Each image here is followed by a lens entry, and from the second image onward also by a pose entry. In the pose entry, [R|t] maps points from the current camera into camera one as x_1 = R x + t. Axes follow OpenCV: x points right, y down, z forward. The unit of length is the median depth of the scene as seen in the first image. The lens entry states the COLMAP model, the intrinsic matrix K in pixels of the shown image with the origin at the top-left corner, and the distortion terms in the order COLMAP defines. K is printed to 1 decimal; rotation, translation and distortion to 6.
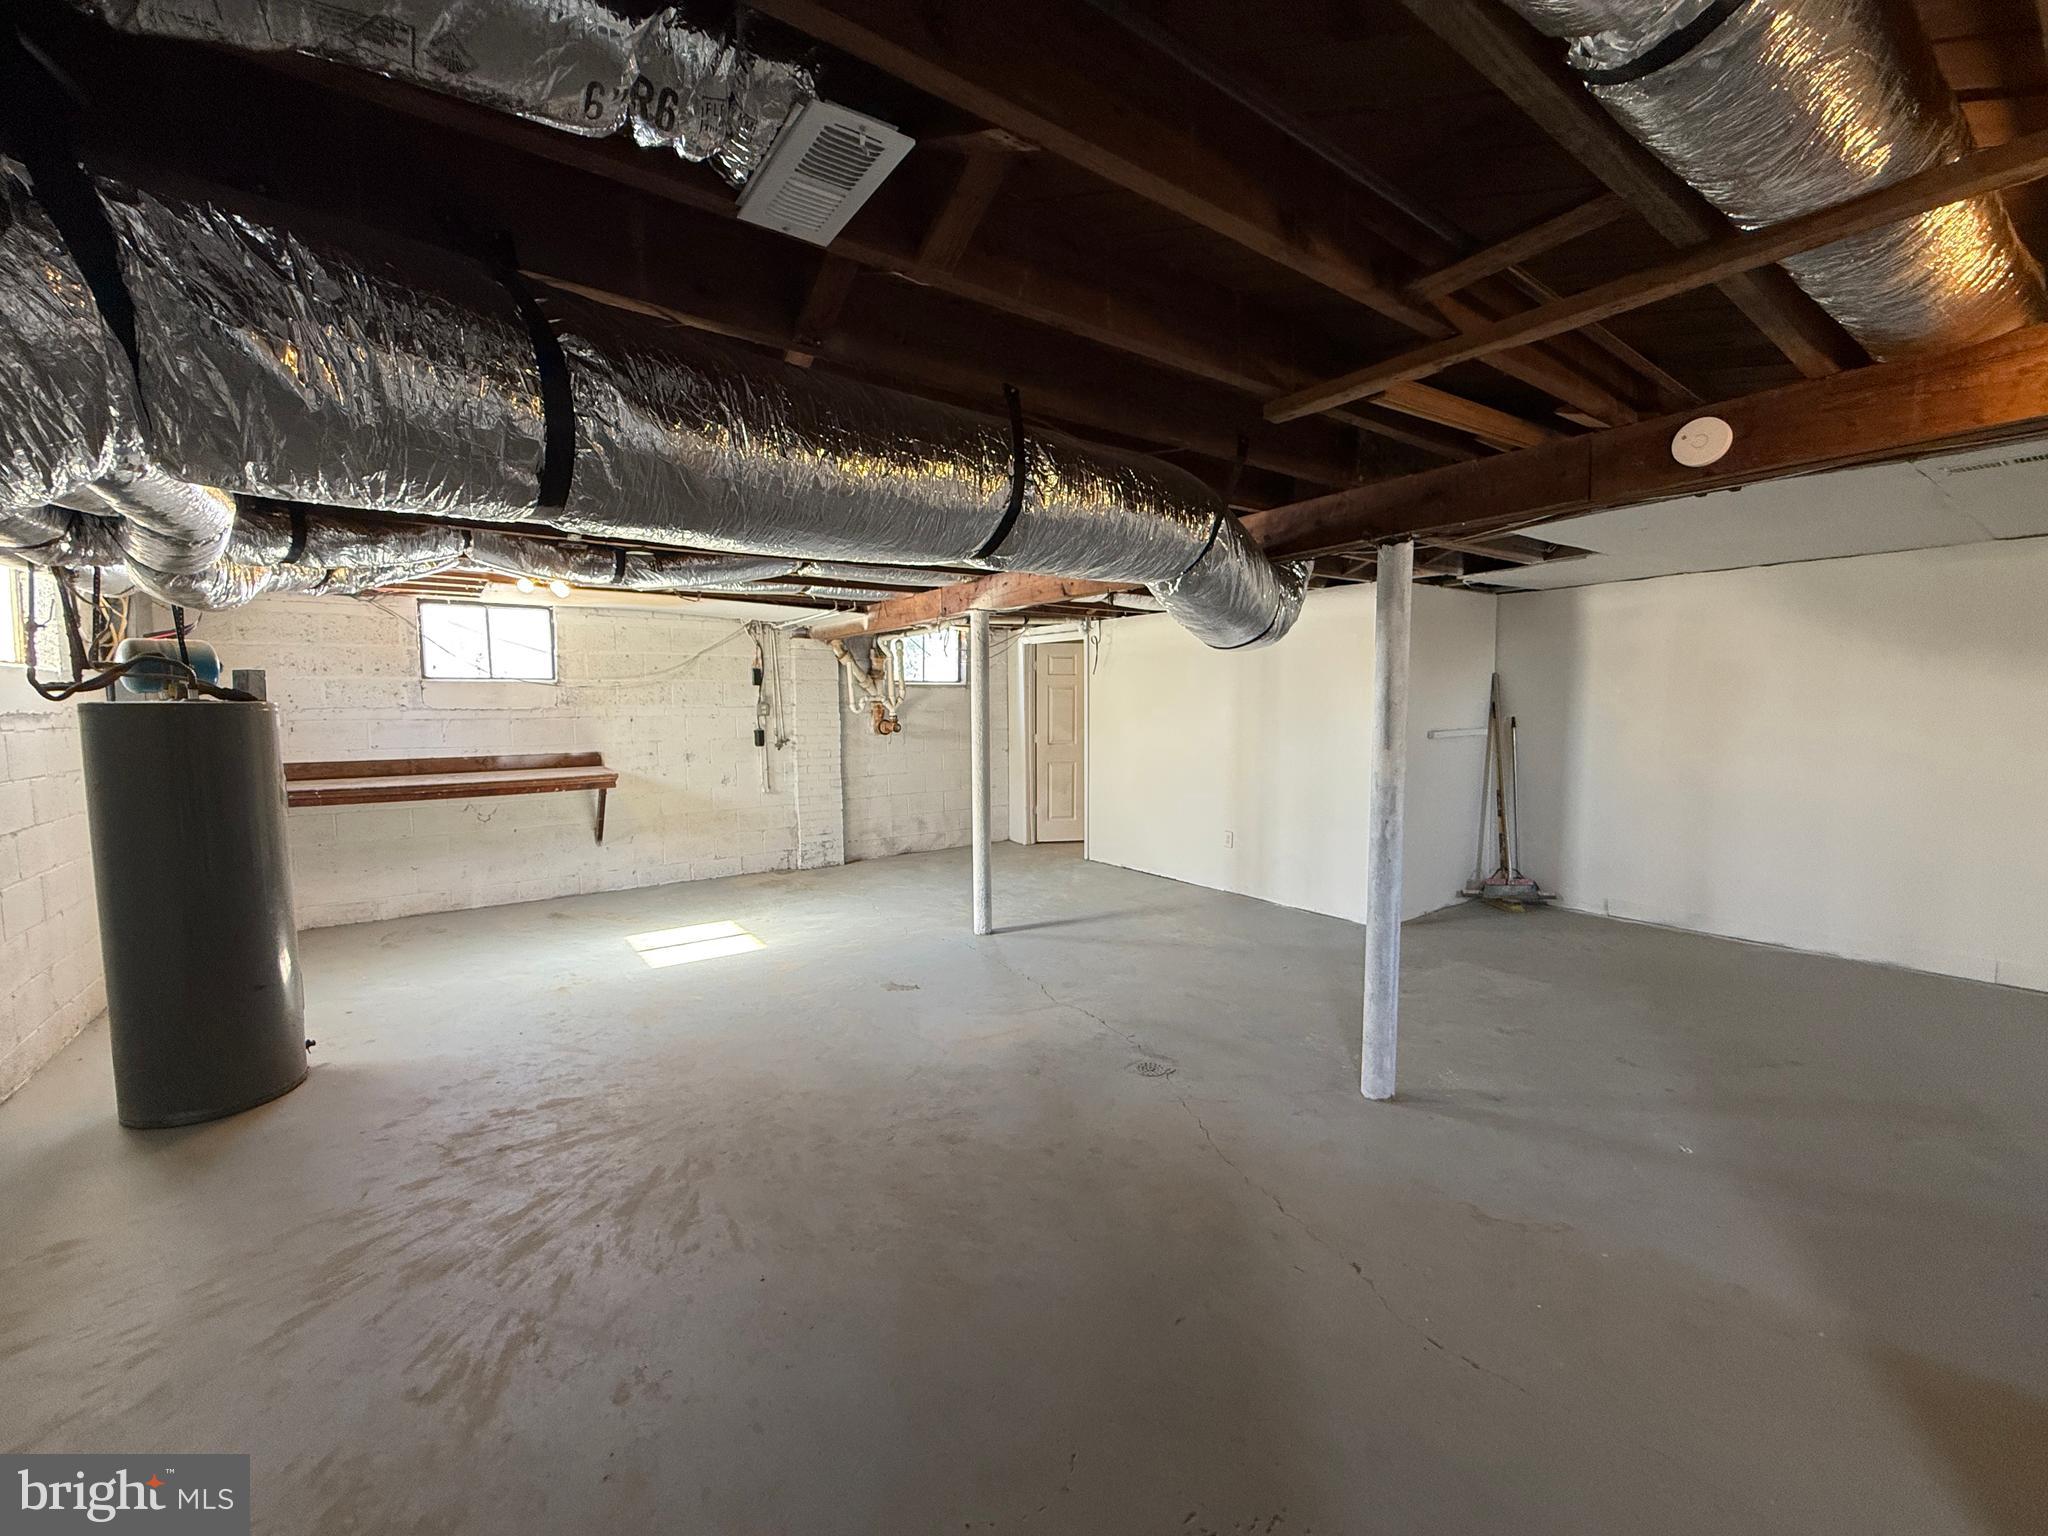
lens RADIAL K [[817.5, 0, 1018.6], [0, 817.5, 770.5], [0, 0, 1]] dist [0.000955, -0.000061]
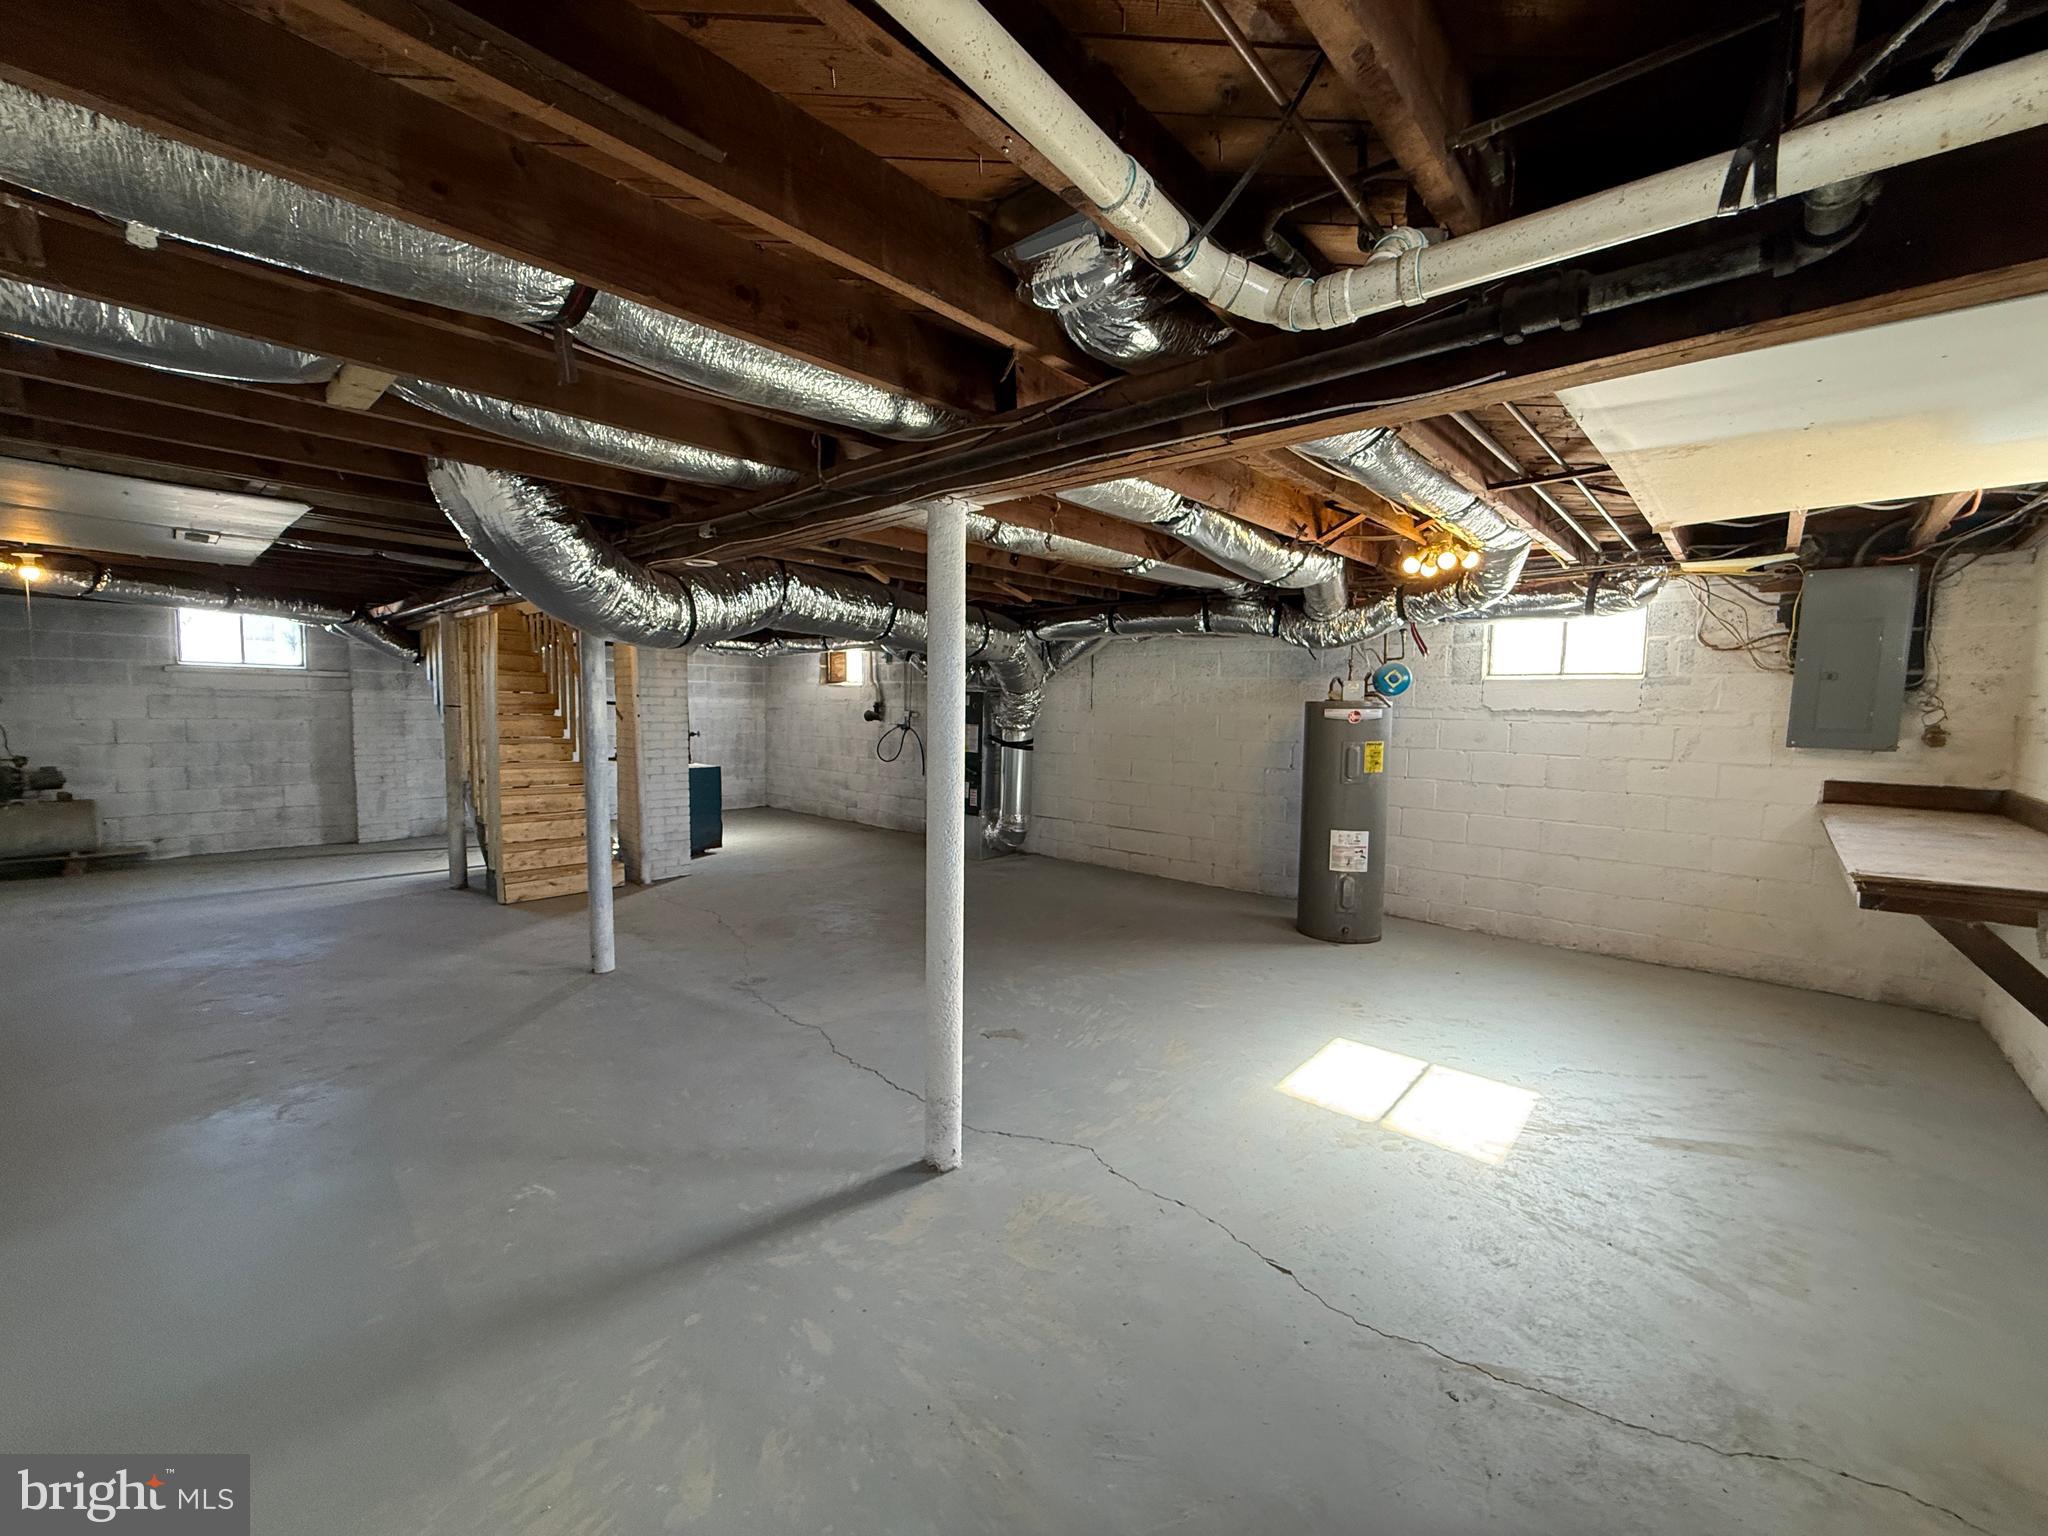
lens RADIAL K [[819.3, 0, 1019.2], [0, 819.3, 770.0], [0, 0, 1]] dist [0.002575, 0.000509]
pose [[-0.978579, 0.010970, -0.205578, 0.013187], [-0.023198, 0.986343, 0.163060, -0.146654], [0.204559, 0.164336, -0.964961, 1.800466]]
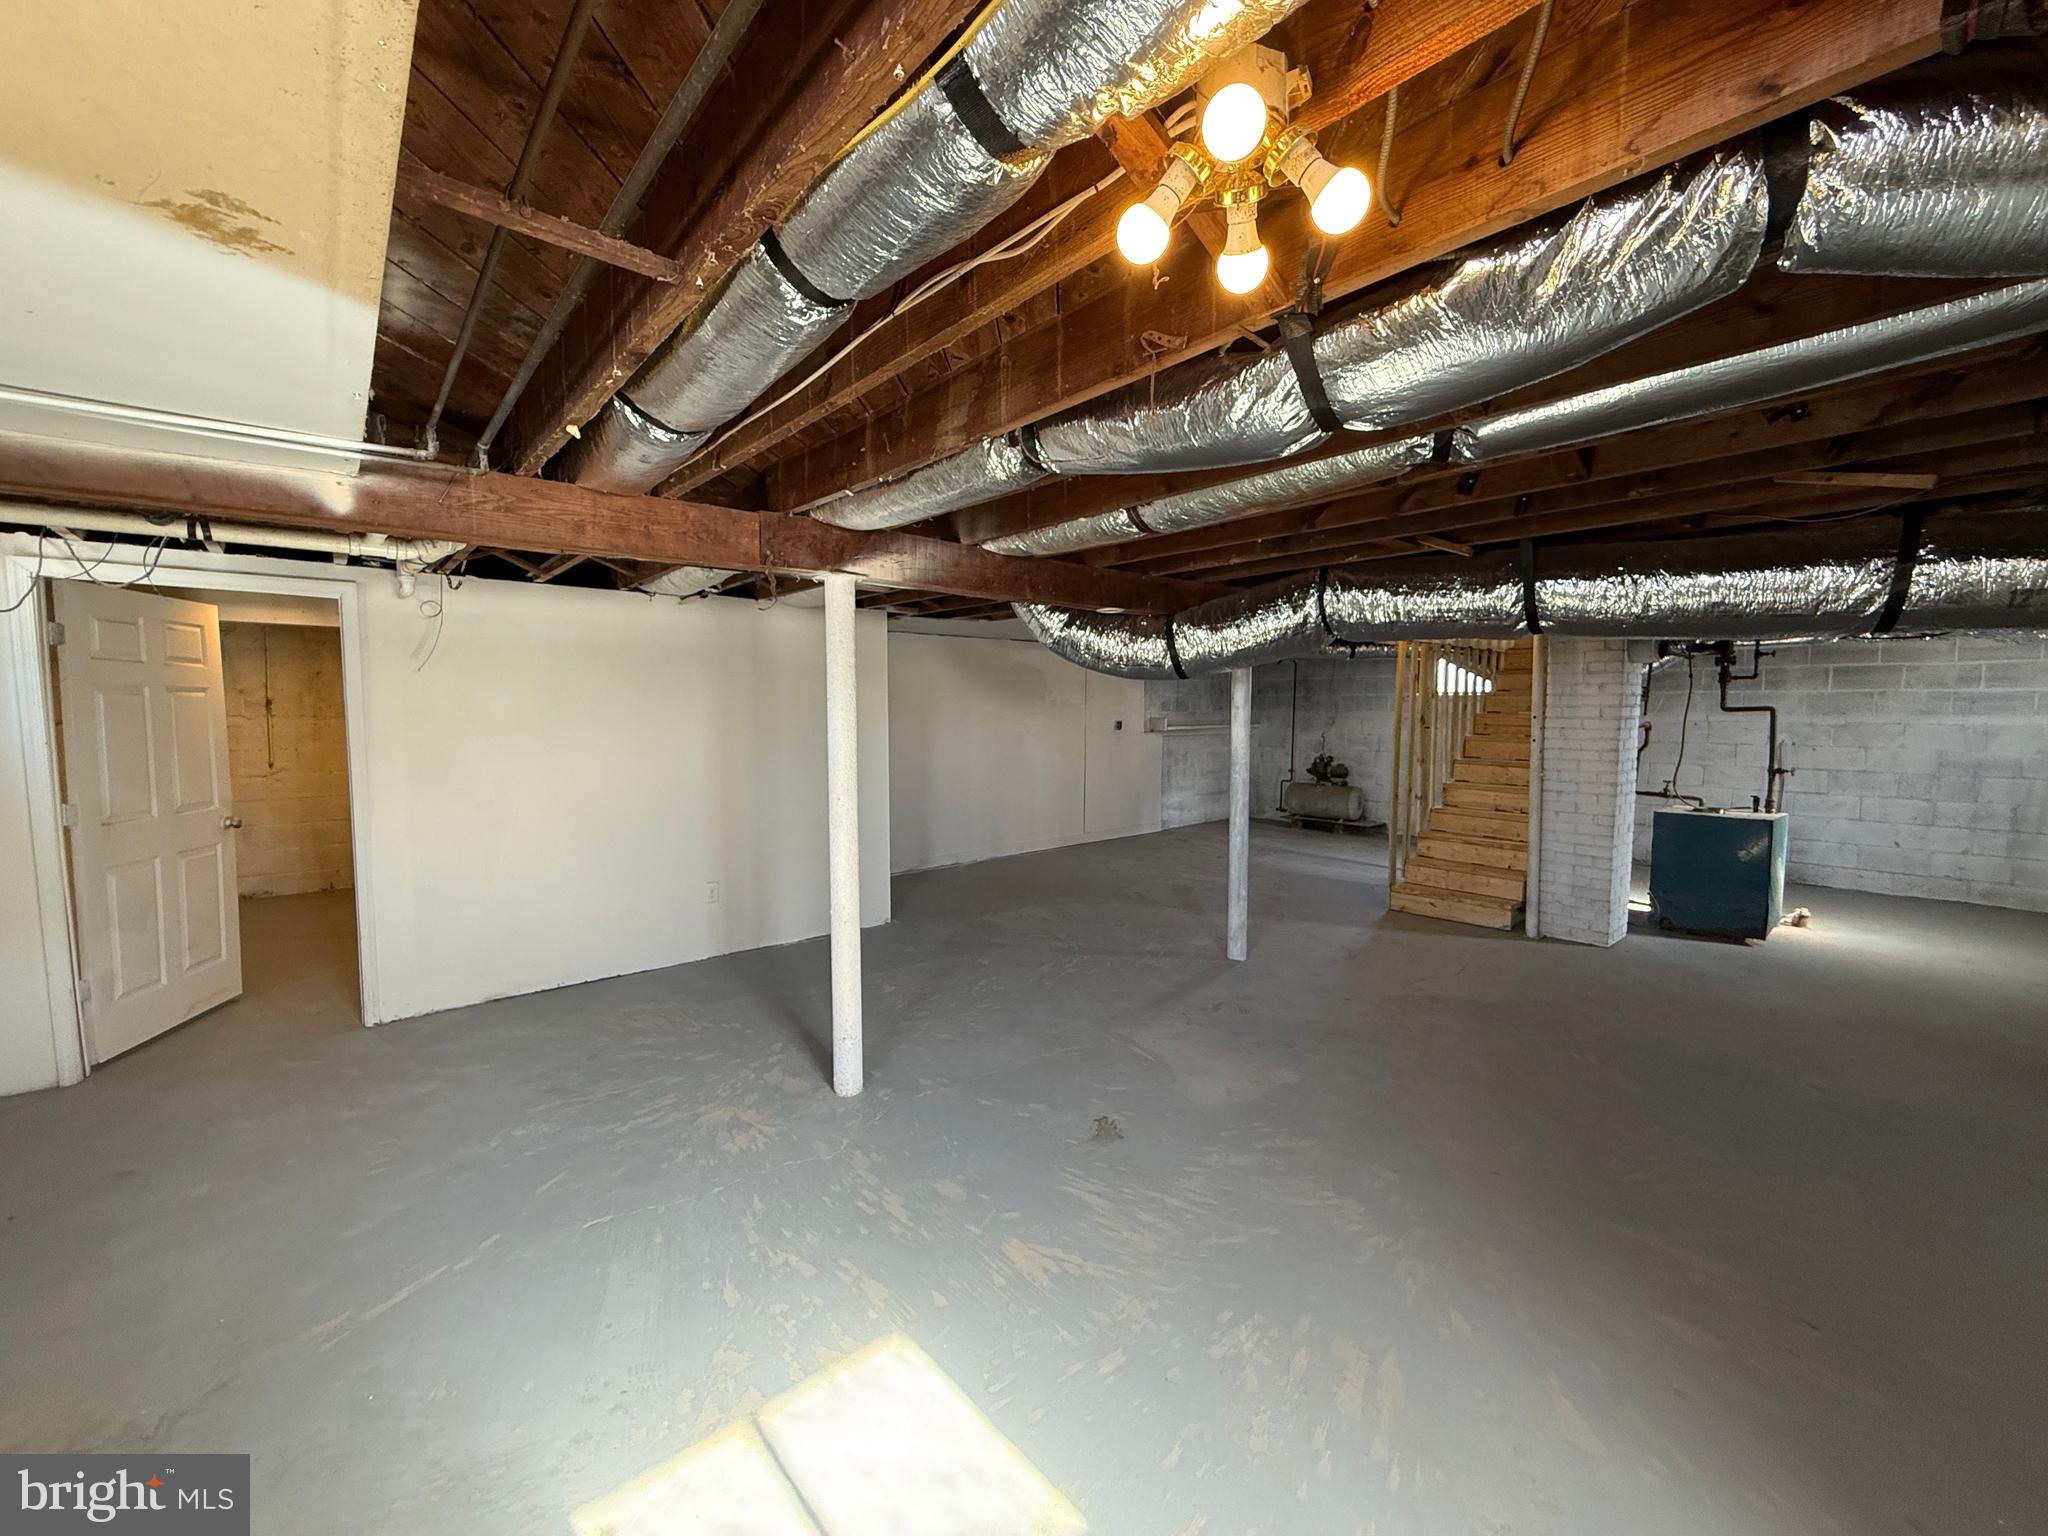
lens RADIAL K [[816.2, 0, 1017.1], [0, 816.2, 770.1], [0, 0, 1]] dist [-0.000929, 0.000425]
pose [[-0.082099, -0.066524, 0.994401, -0.825604], [0.084603, 0.993703, 0.073463, -0.101709], [-0.993027, 0.090161, -0.075954, 1.113215]]
